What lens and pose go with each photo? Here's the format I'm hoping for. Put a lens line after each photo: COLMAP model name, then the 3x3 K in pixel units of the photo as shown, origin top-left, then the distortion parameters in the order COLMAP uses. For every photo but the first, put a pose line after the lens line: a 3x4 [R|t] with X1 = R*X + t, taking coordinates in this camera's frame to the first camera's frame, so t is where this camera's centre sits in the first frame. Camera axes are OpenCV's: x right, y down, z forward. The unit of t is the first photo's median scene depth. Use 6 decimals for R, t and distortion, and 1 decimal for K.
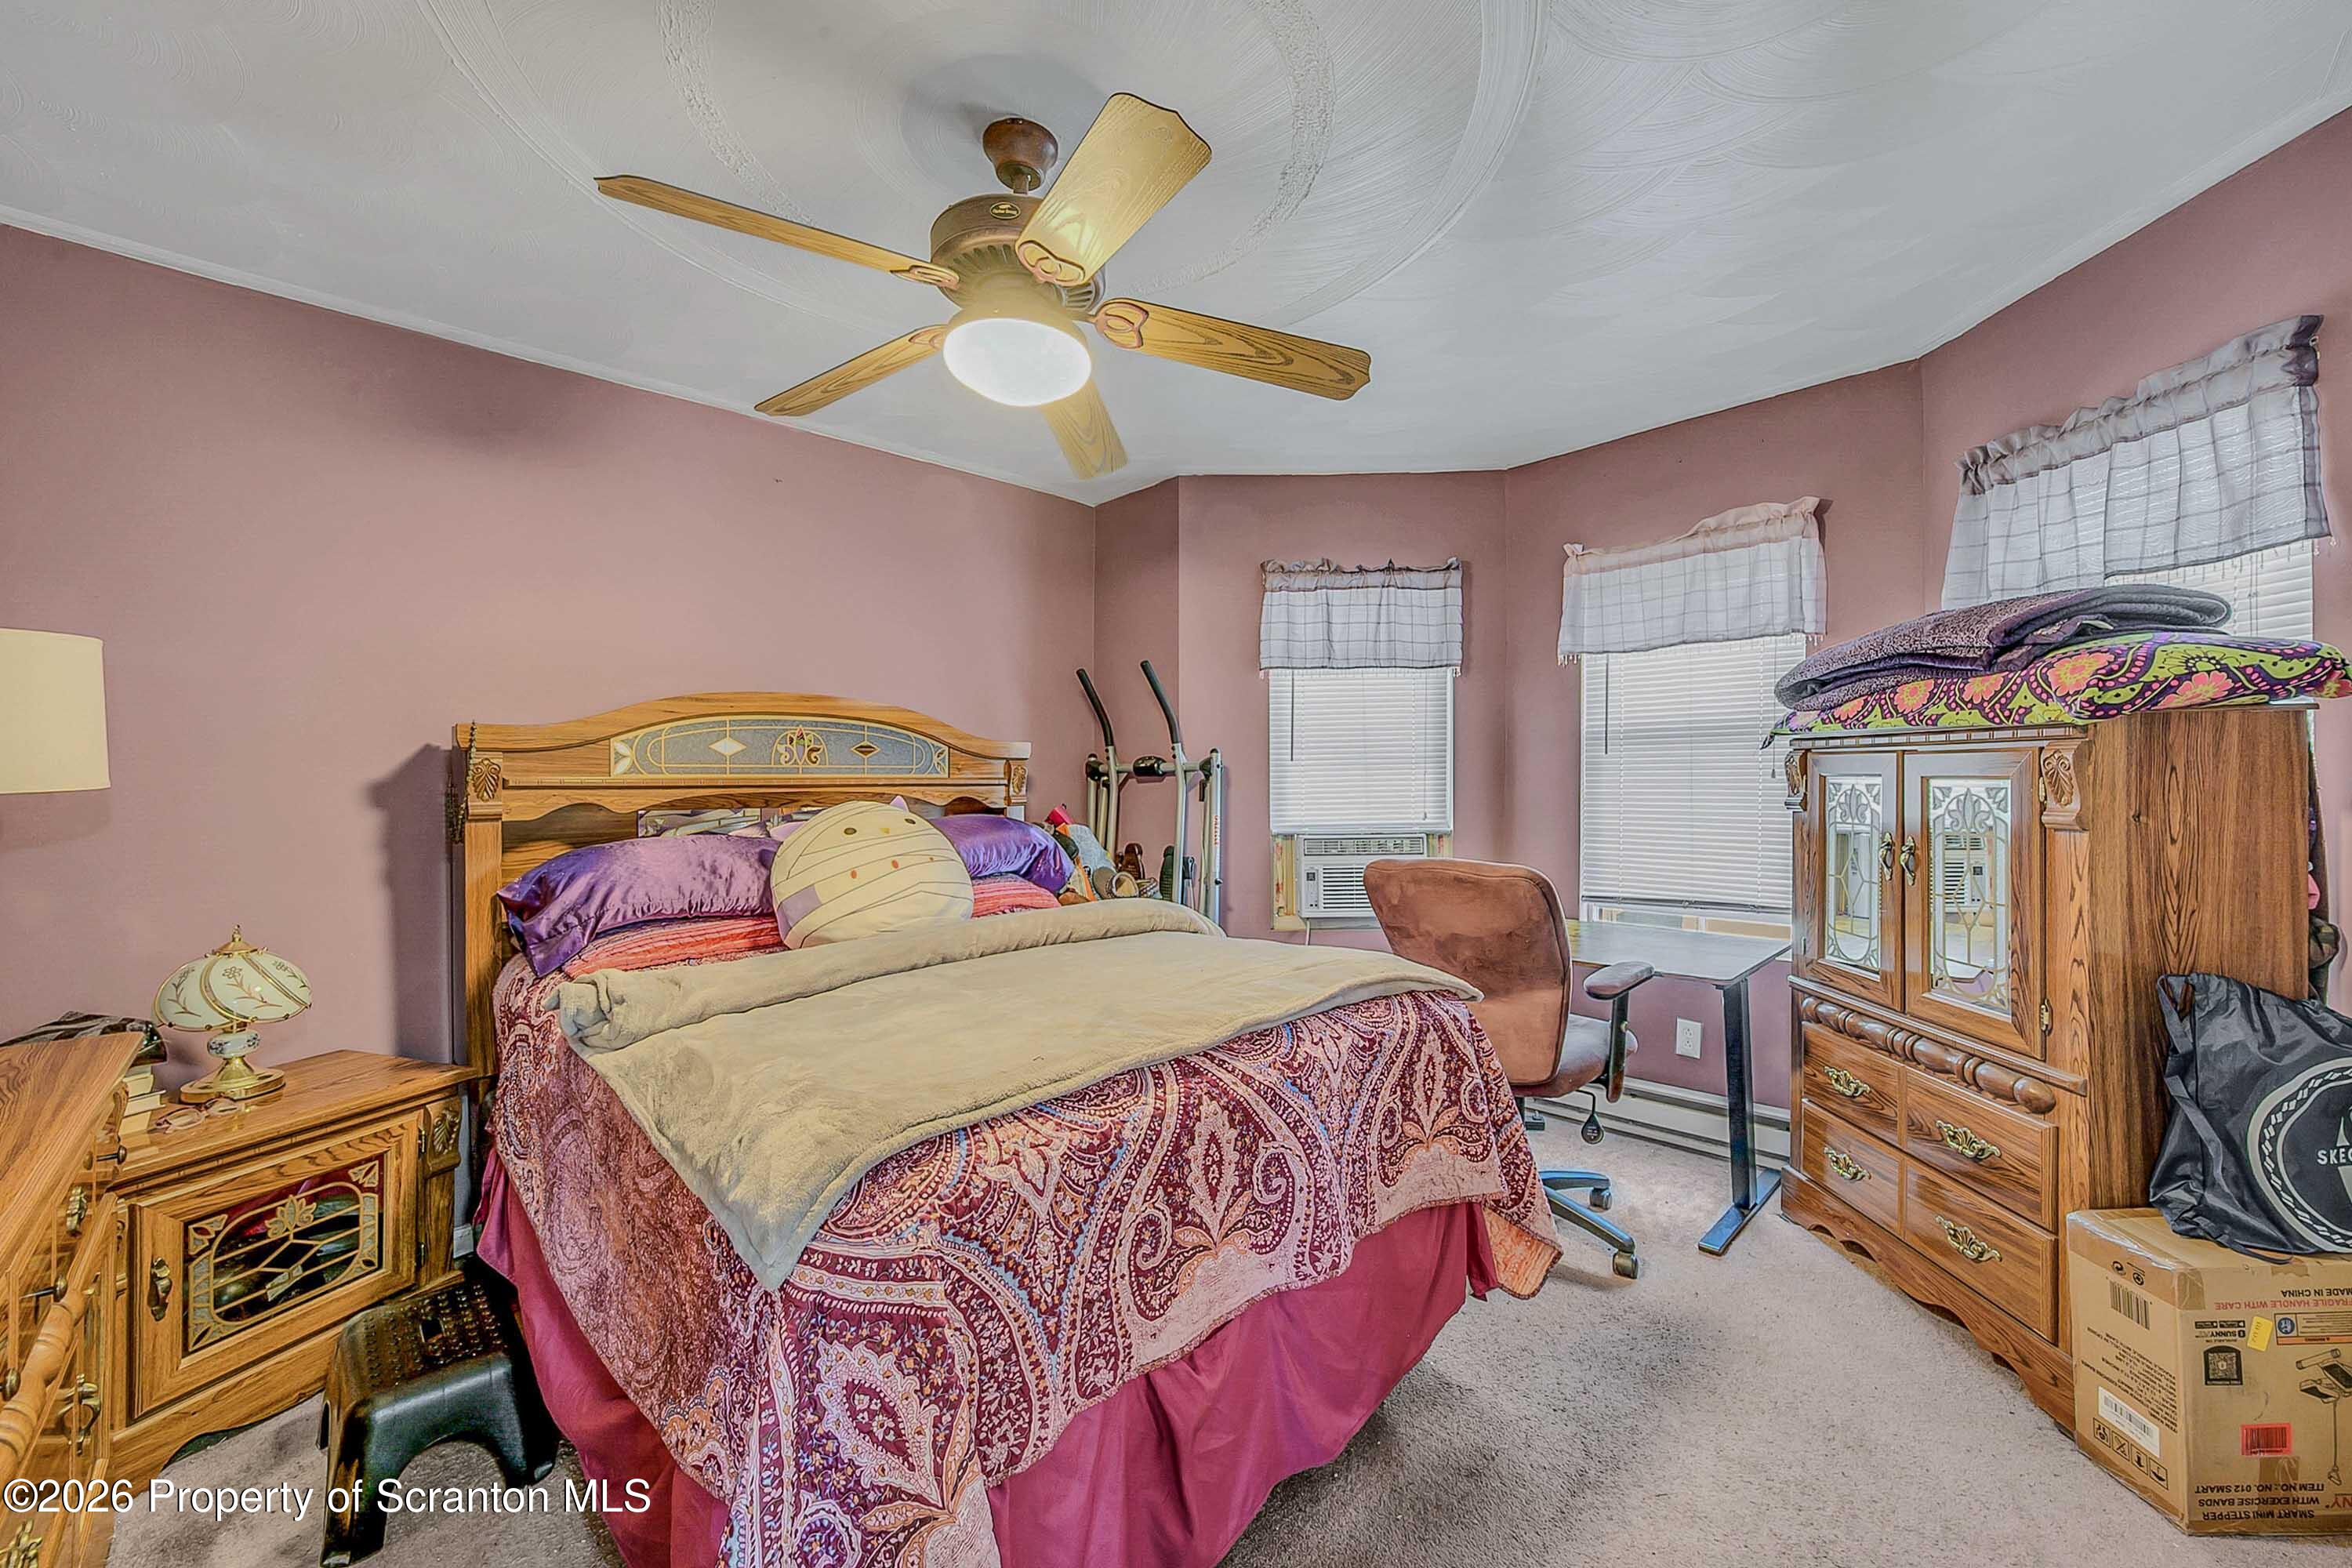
lens RADIAL K [[944.2, 0, 1177.6], [0, 944.2, 779.3], [0, 0, 1]] dist [-0.000454, 0.000737]
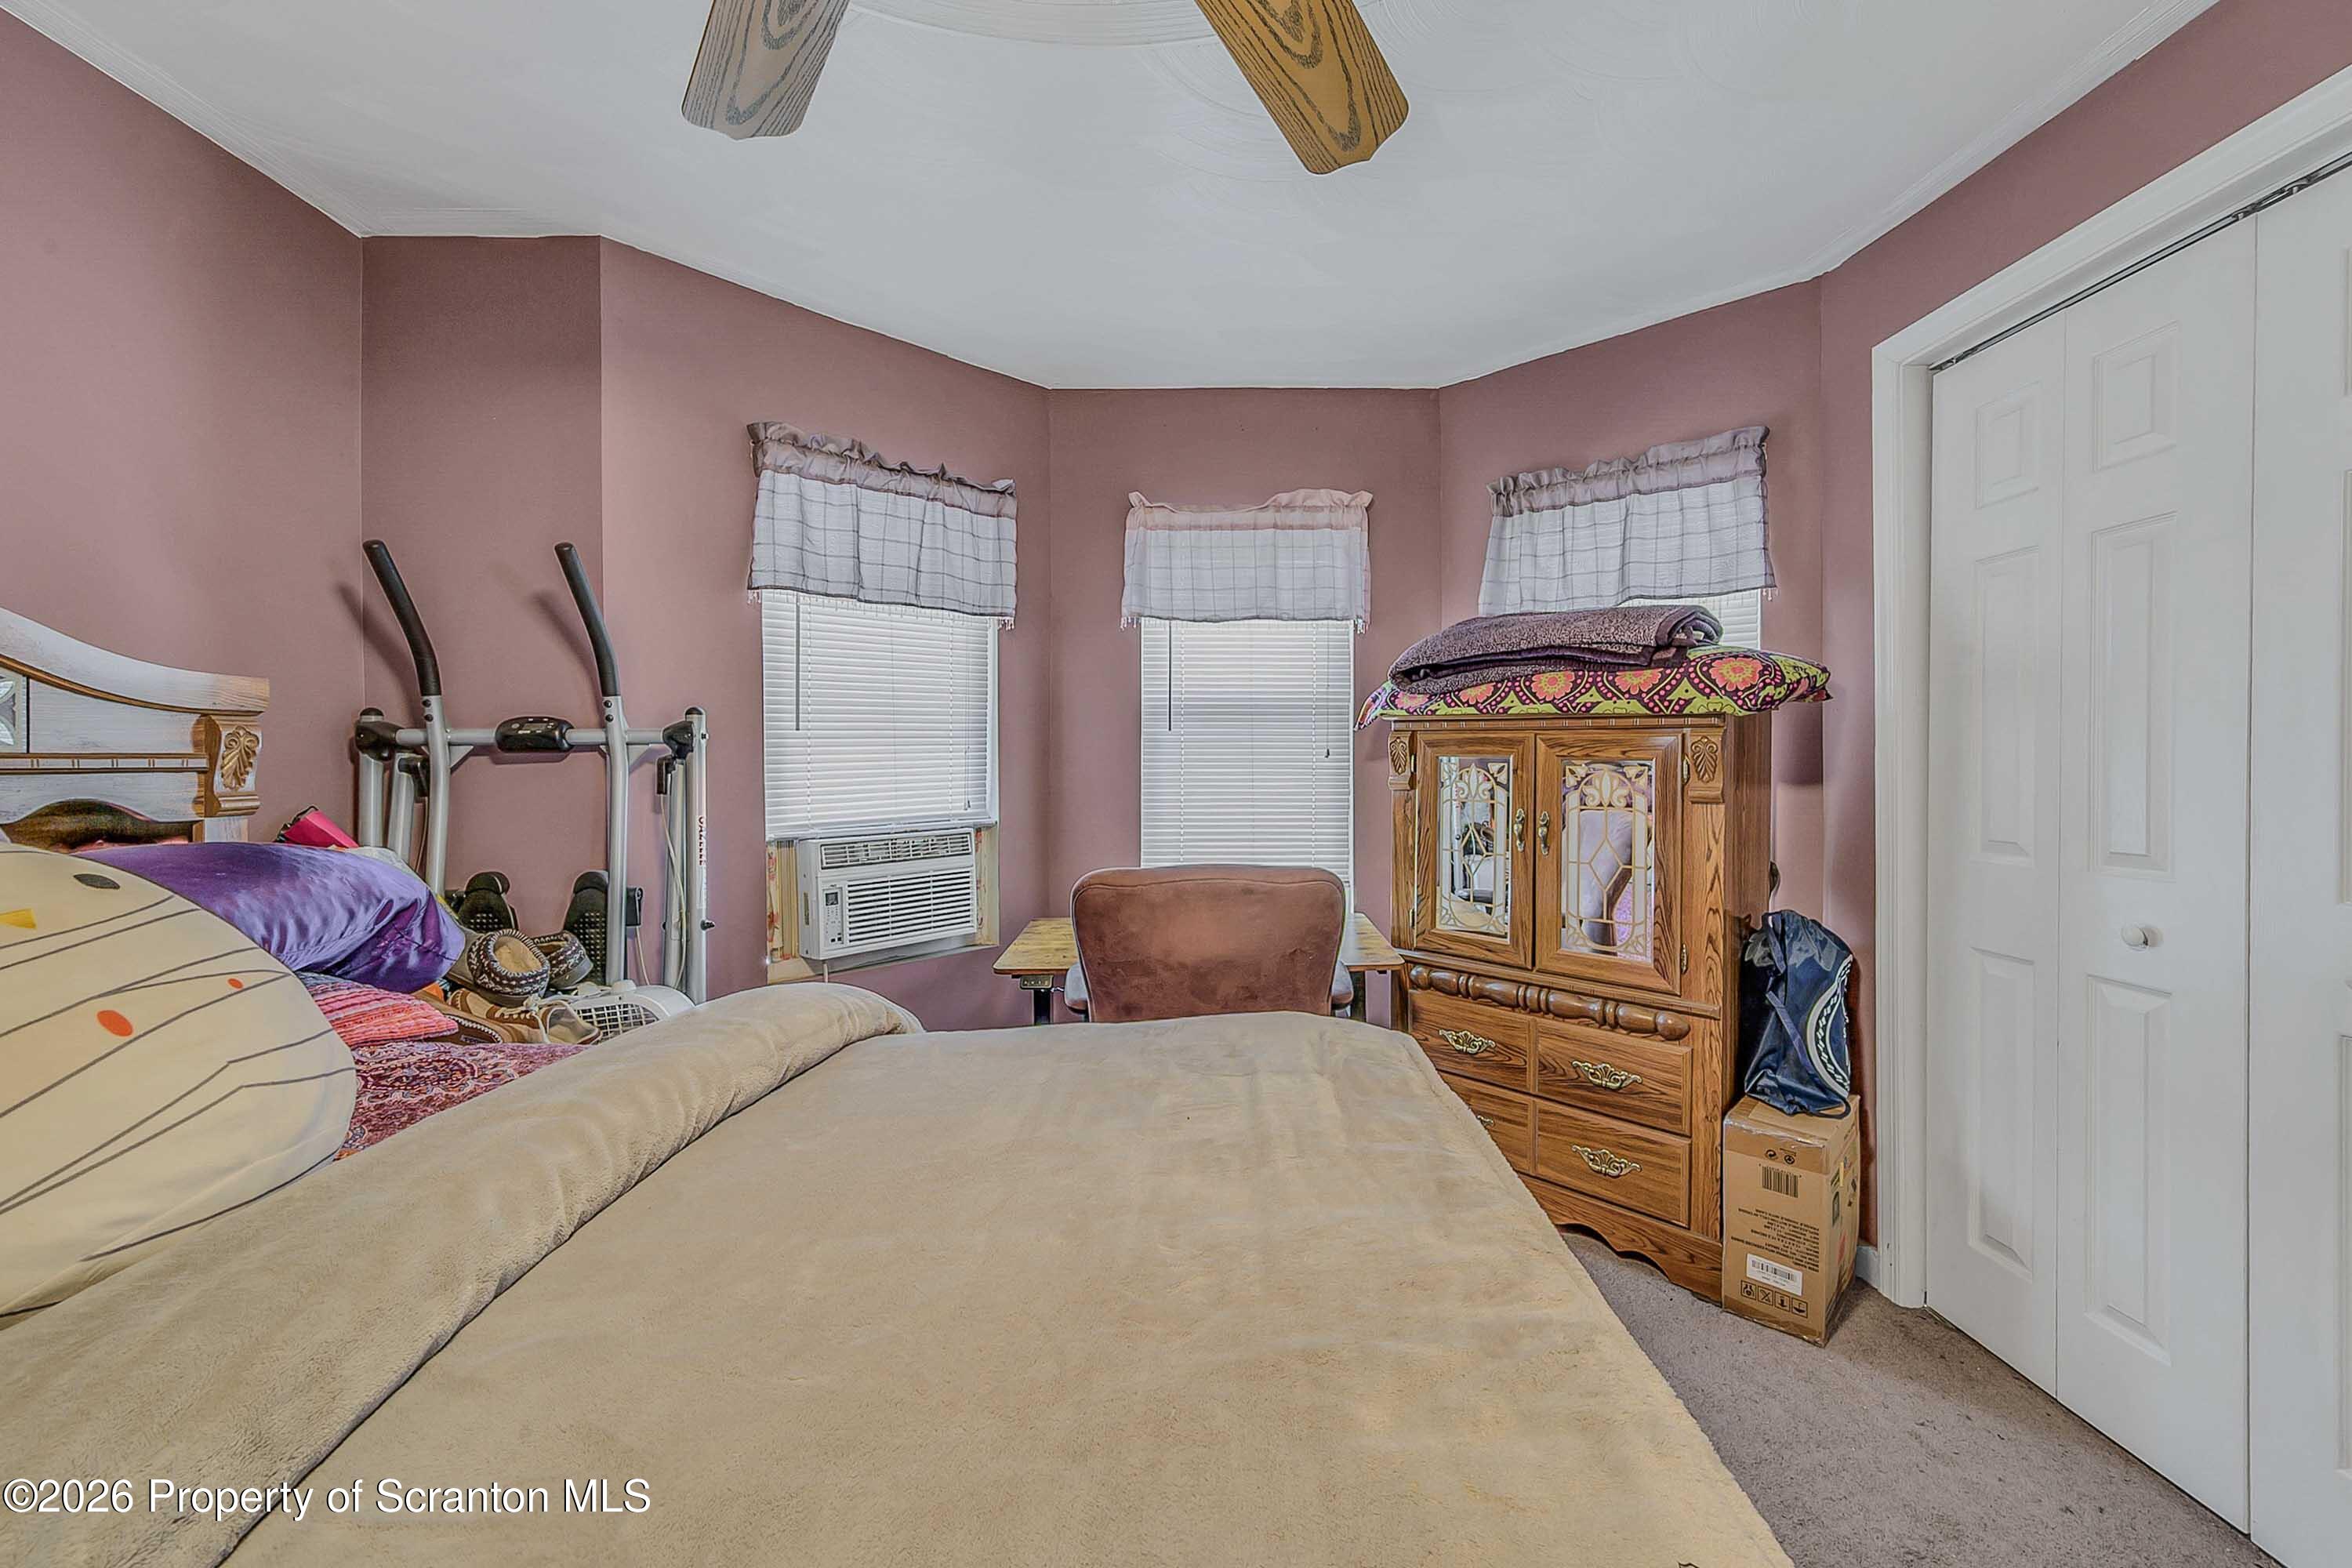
lens RADIAL K [[944.2, 0, 1177.2], [0, 944.2, 769.2], [0, 0, 1]] dist [-0.000454, 0.000737]
pose [[0.664472, -0.007817, 0.747273, -0.322227], [-0.002625, 0.999915, 0.012794, -0.002051], [-0.747309, -0.010463, 0.664394, 0.553807]]
